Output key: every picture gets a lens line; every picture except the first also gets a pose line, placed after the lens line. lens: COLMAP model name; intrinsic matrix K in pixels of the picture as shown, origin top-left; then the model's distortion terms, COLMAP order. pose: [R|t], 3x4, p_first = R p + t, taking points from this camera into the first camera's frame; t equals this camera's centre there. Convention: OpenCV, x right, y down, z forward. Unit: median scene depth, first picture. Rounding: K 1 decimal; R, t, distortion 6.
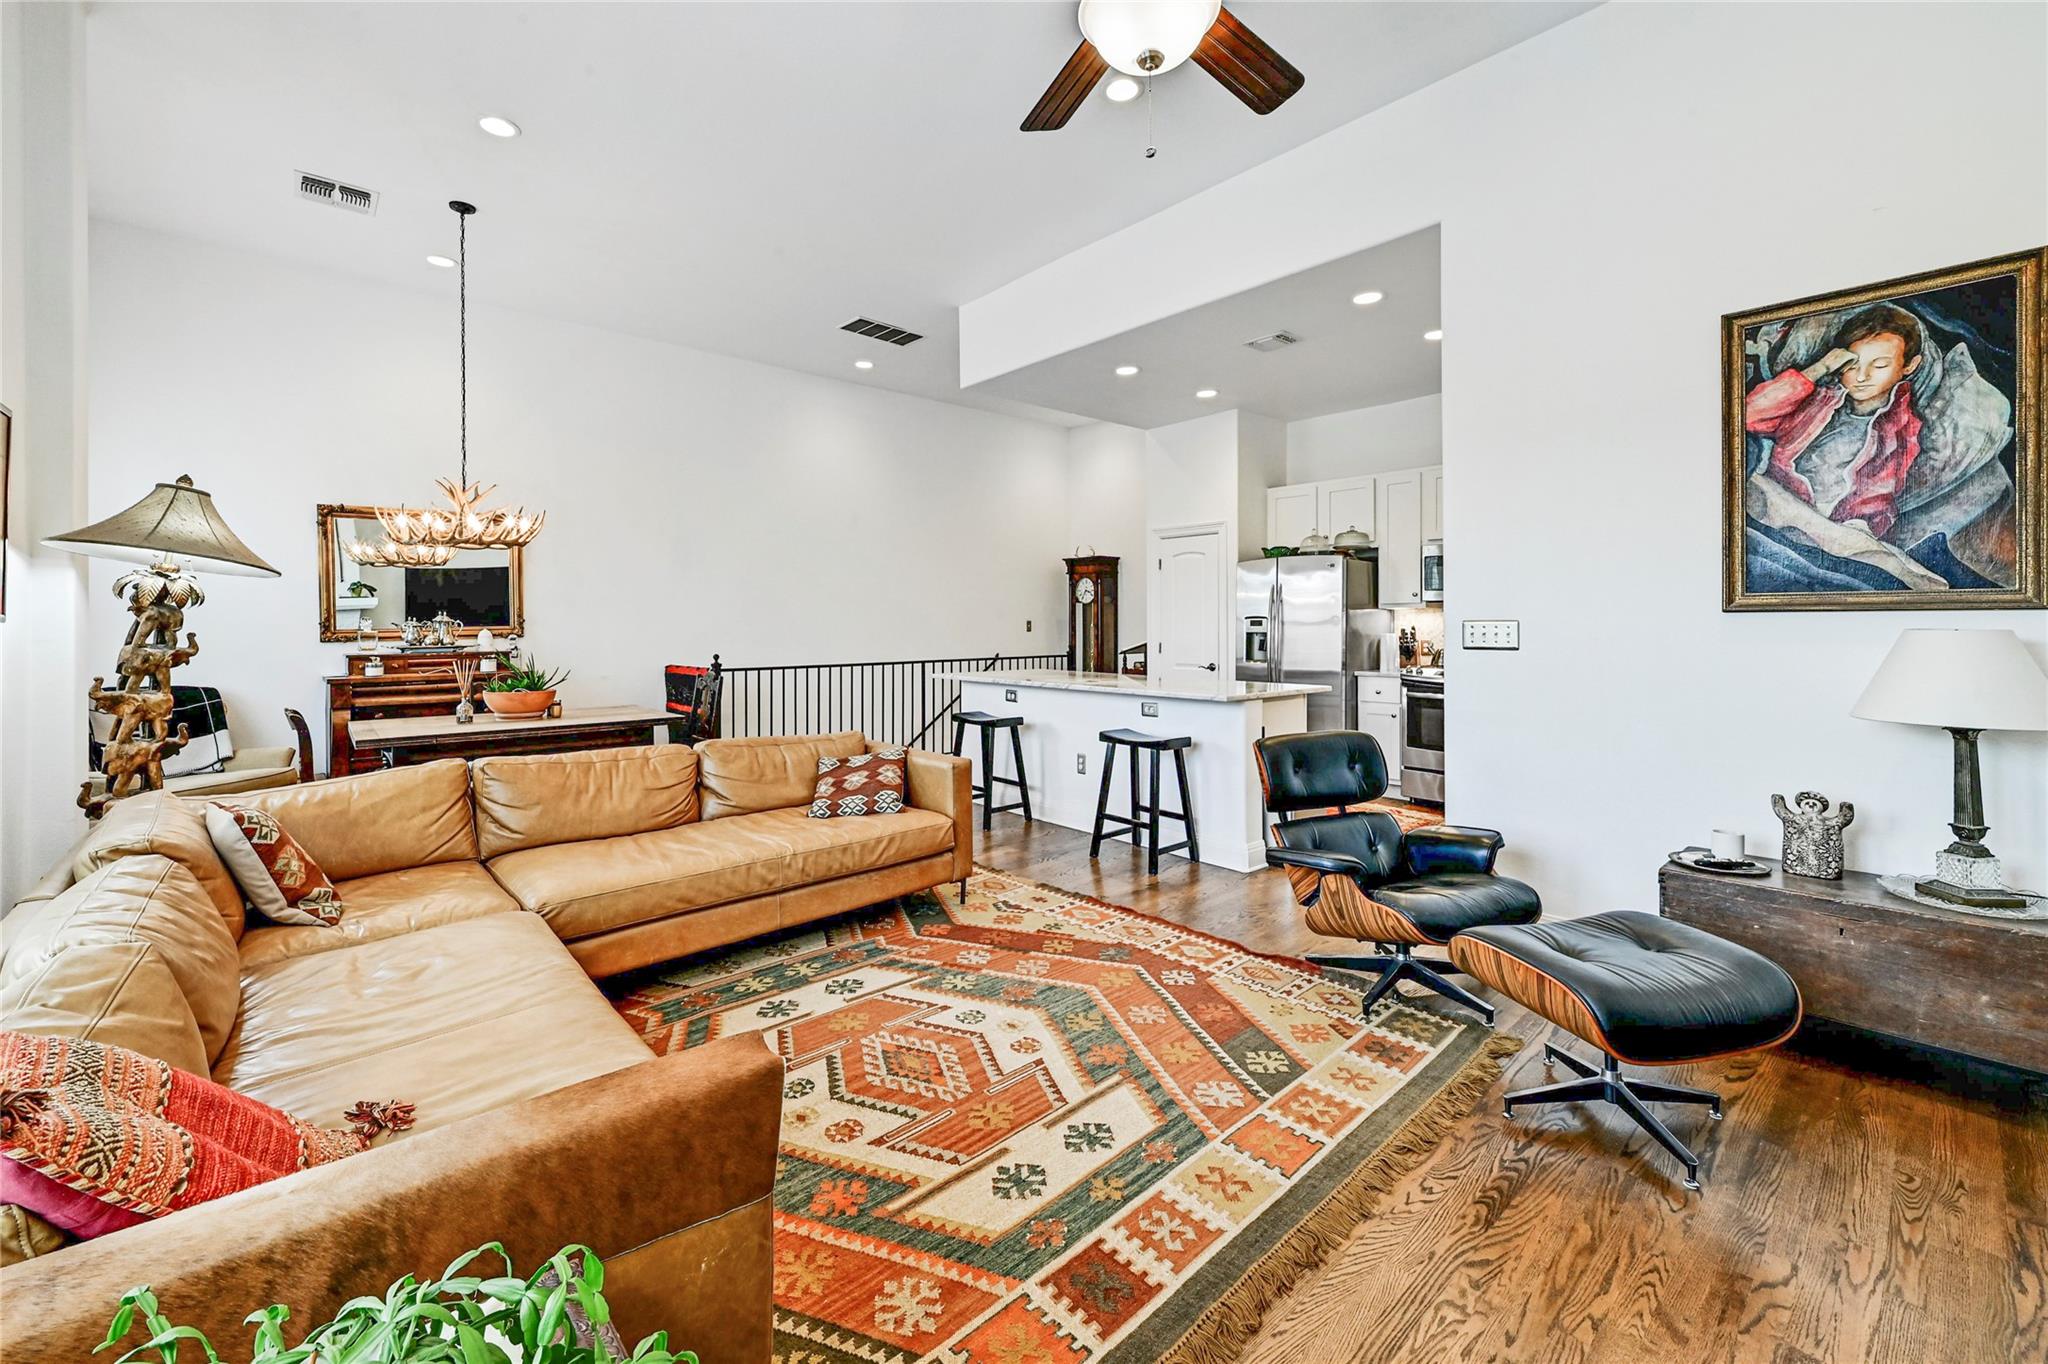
lens RADIAL K [[833.4, 0, 1027.6], [0, 833.4, 618.6], [0, 0, 1]] dist [0.000133, -0.000523]
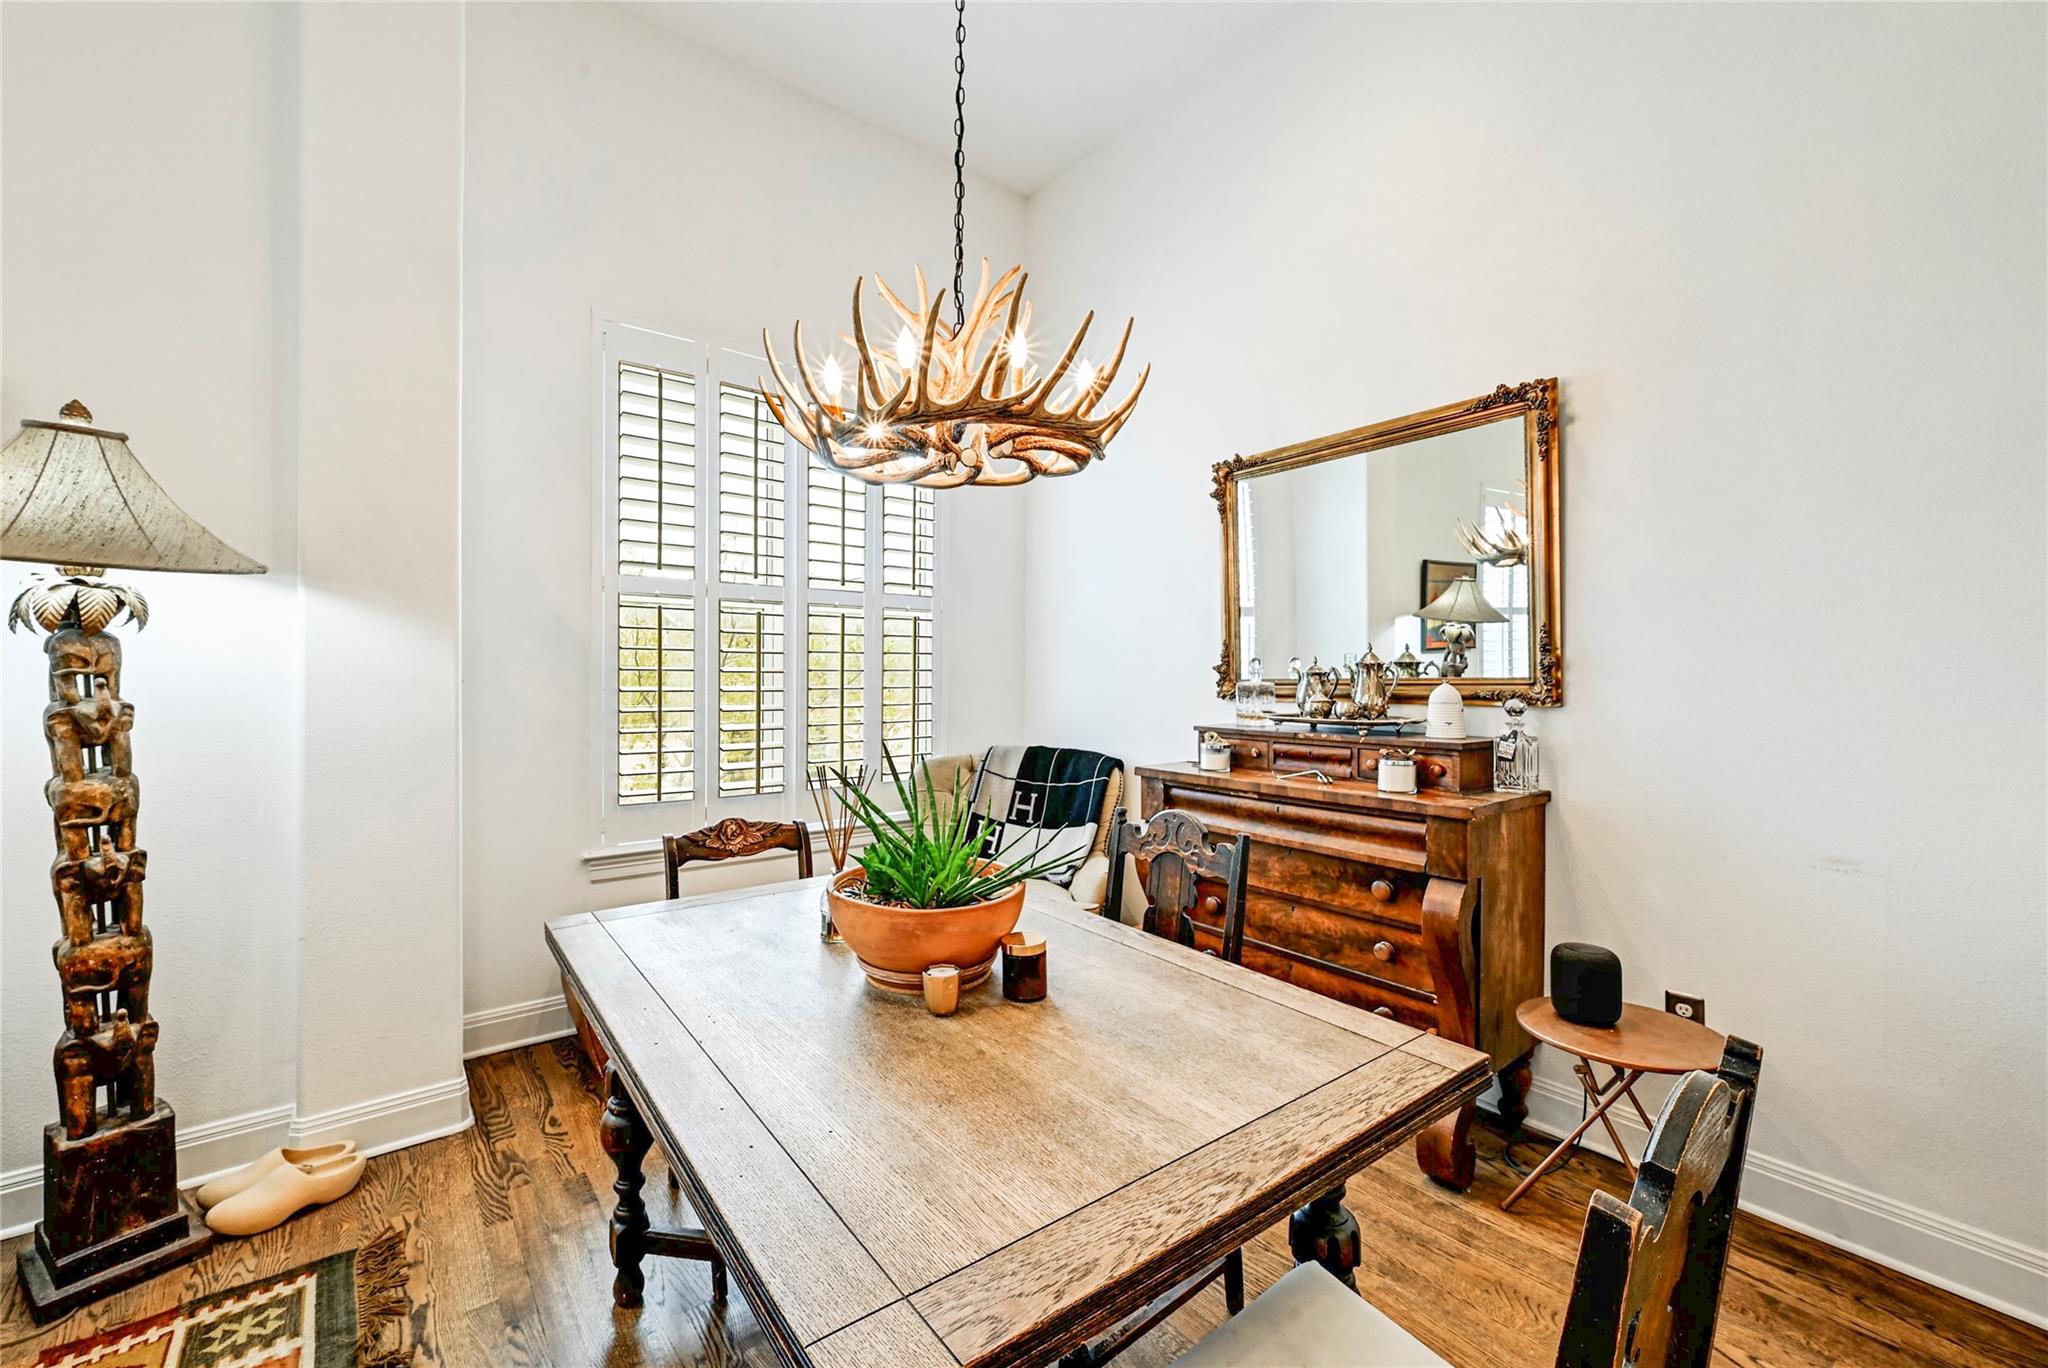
lens RADIAL K [[833.4, 0, 1026.7], [0, 833.4, 679.3], [0, 0, 1]] dist [0.000133, -0.000523]
pose [[-0.061399, 0.016031, -0.997985, -0.511127], [0.000895, 0.999871, 0.016007, 0.008589], [0.998113, 0.000089, -0.061406, 1.791534]]
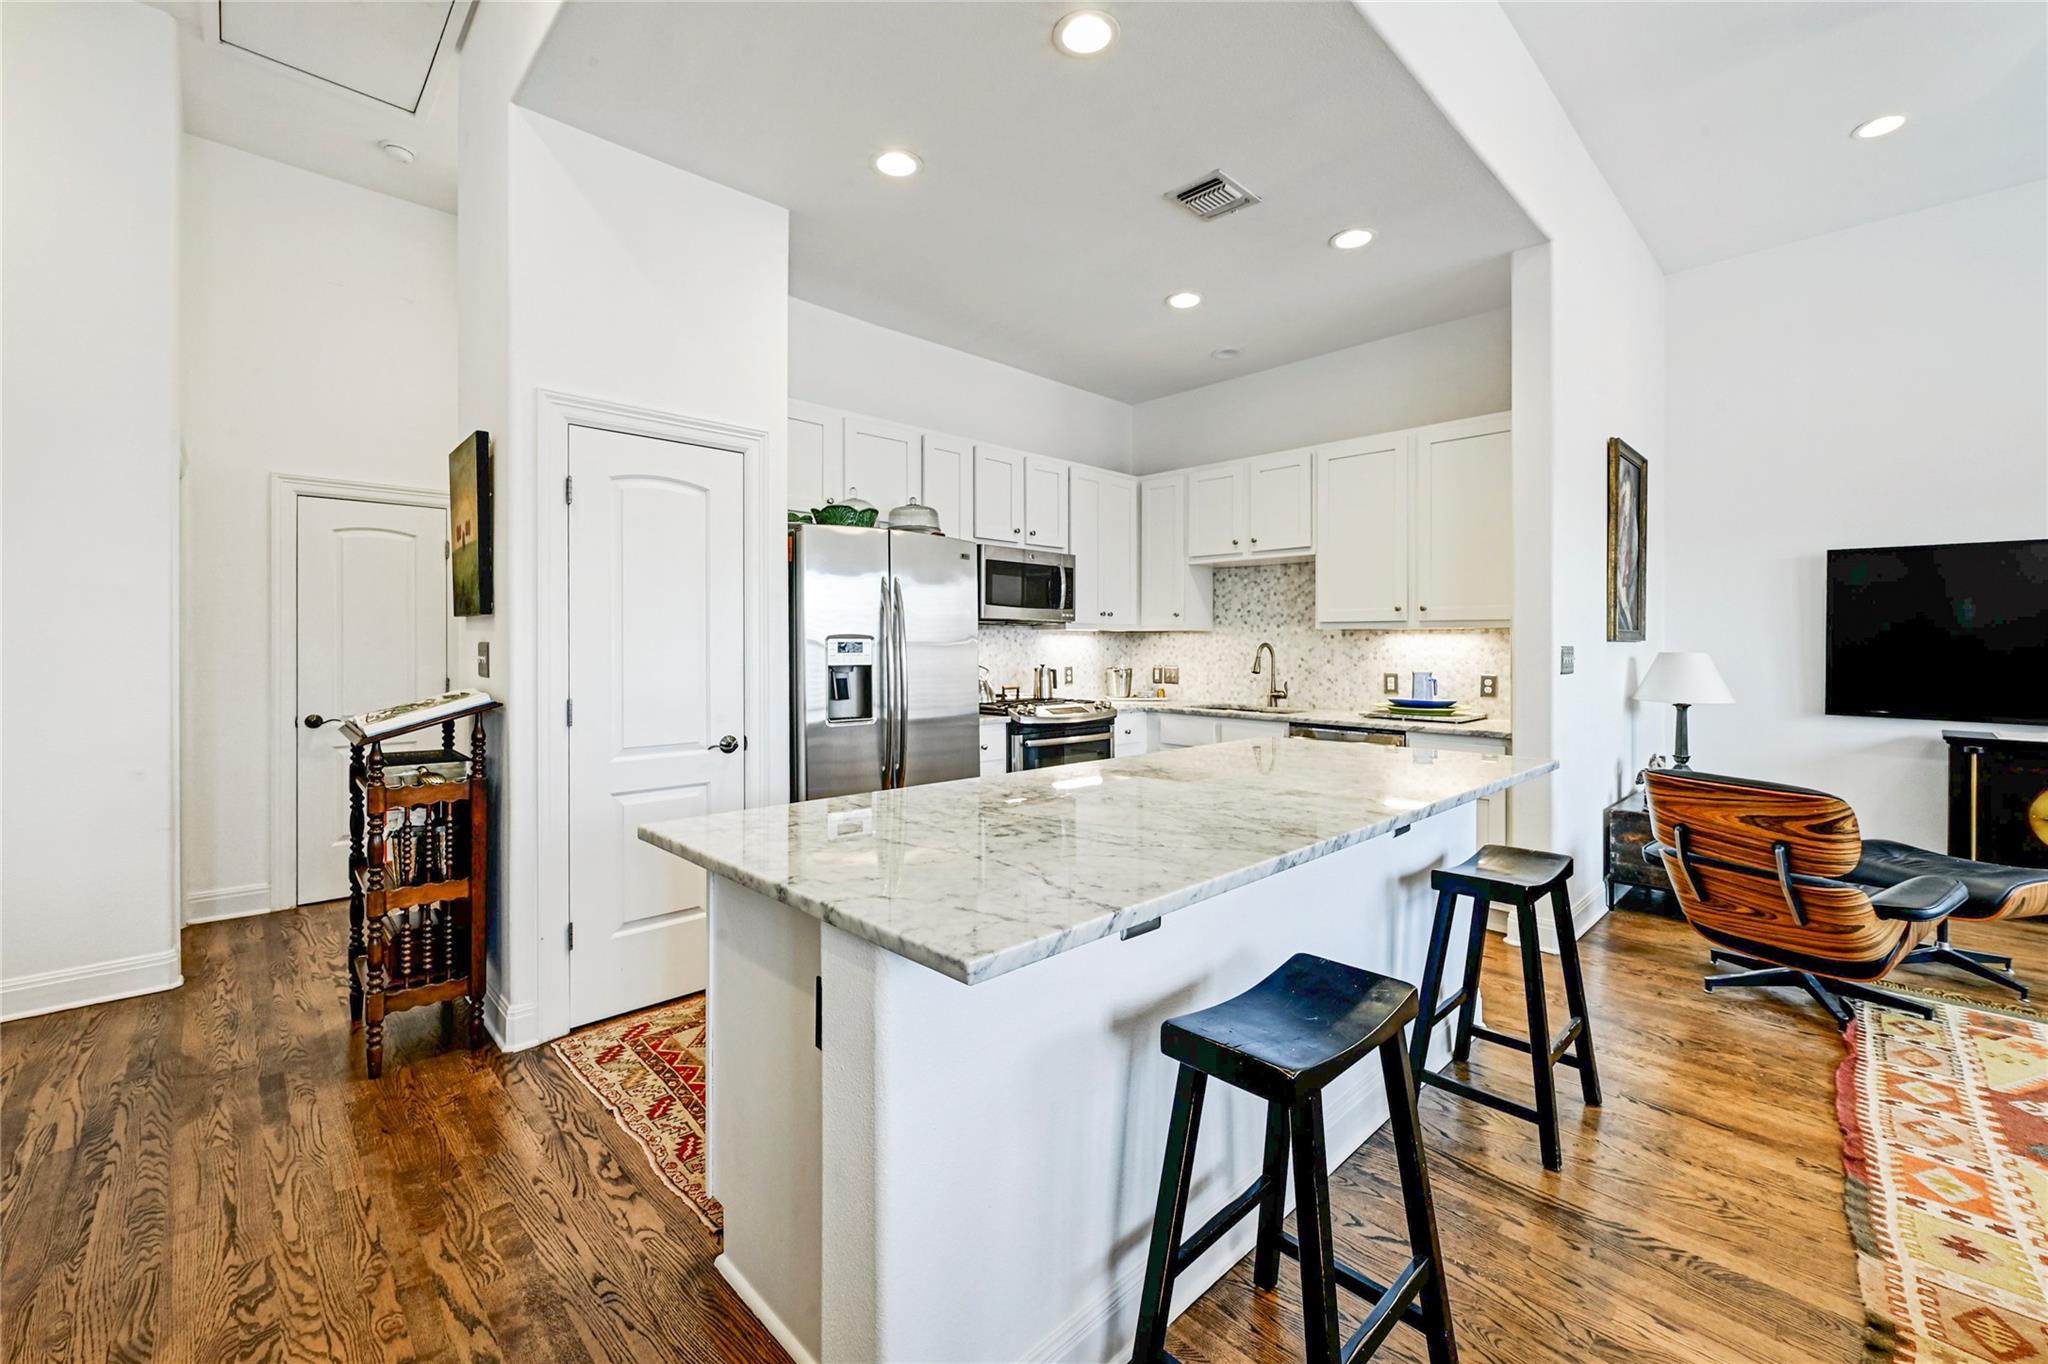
lens RADIAL K [[833.4, 0, 1029.7], [0, 833.4, 645.2], [0, 0, 1]] dist [0.000133, -0.000523]
pose [[-0.040512, 0.002460, 0.999176, -0.600940], [-0.007288, 0.999970, -0.002757, 0.010456], [-0.999152, -0.007393, -0.040493, 2.164874]]
